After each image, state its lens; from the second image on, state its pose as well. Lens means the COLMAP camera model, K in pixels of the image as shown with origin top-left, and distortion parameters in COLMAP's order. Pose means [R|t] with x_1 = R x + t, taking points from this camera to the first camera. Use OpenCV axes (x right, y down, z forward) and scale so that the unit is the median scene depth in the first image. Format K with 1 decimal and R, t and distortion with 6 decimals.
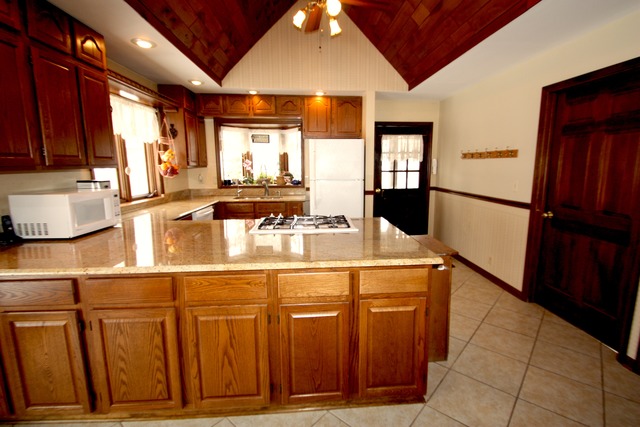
lens RADIAL K [[301.4, 0, 325.7], [0, 301.4, 209.8], [0, 0, 1]] dist [0.002160, 0.000051]
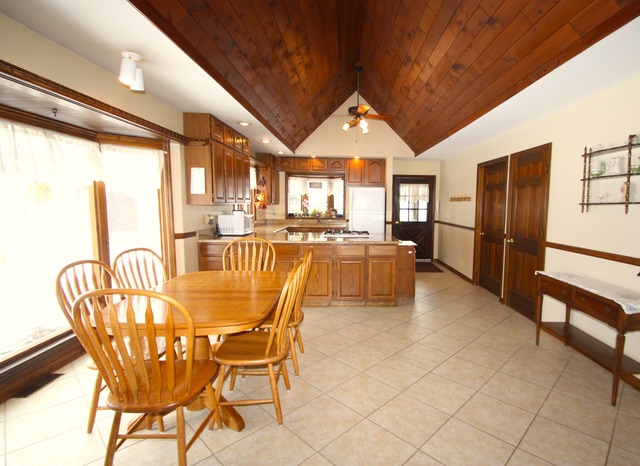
lens RADIAL K [[325.2, 0, 355.0], [0, 325.2, 230.0], [0, 0, 1]] dist [-0.000879, 0.000024]
pose [[0.999450, 0.017810, -0.027990, 0.022390], [-0.019627, 0.997625, -0.066027, 0.083928], [0.026748, 0.066540, 0.997425, -0.576630]]
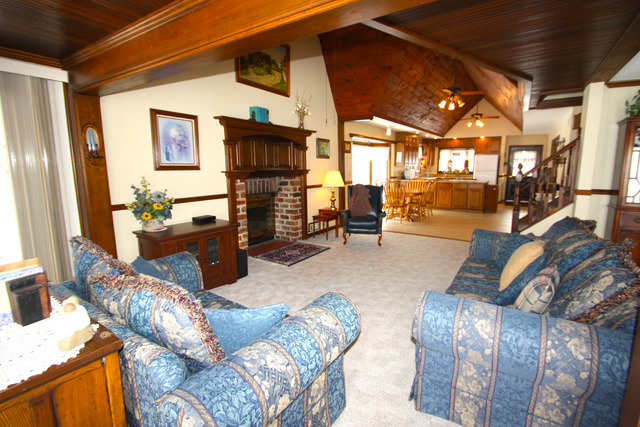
lens RADIAL K [[301.4, 0, 338.1], [0, 301.4, 212.2], [0, 0, 1]] dist [0.002160, 0.000051]
pose [[0.824292, 0.090307, -0.558917, 0.439008], [-0.084560, 0.995761, 0.036180, 0.246774], [0.559815, 0.017439, 0.828434, -1.700146]]
